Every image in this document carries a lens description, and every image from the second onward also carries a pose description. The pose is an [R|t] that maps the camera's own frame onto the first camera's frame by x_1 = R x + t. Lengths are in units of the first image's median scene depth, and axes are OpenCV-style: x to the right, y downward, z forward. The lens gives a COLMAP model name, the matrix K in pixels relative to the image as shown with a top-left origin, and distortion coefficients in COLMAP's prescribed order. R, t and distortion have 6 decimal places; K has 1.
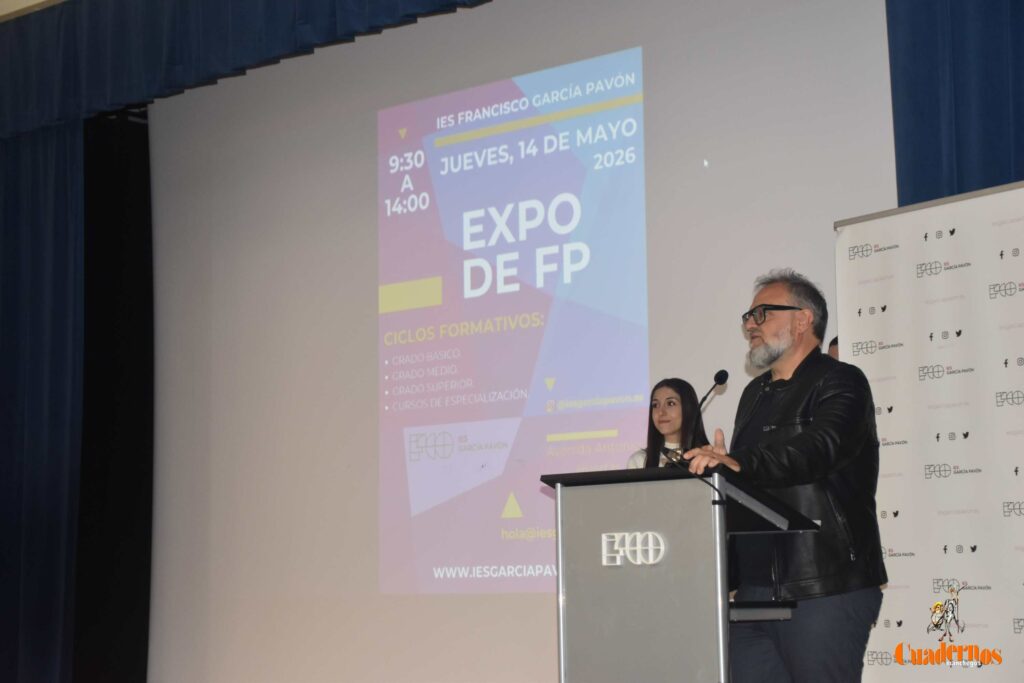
lens RADIAL K [[2019.0, 0, 454.3], [0, 2019.0, 319.1], [0, 0, 1]] dist [0.244238, 0.000000]
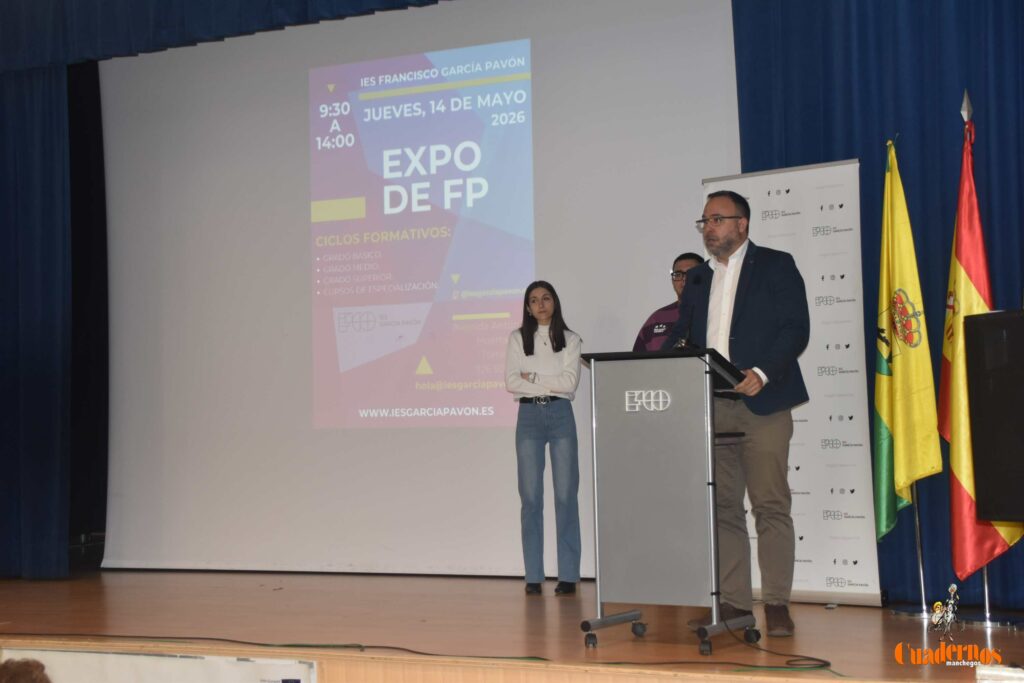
lens RADIAL K [[1746.8, 0, 471.6], [0, 1746.8, 314.2], [0, 0, 1]] dist [0.187473, 0.000000]
pose [[0.974605, 0.007113, 0.223817, -0.206683], [-0.023213, 0.997320, 0.069388, -0.026866], [-0.222724, -0.072822, 0.972158, -0.170951]]
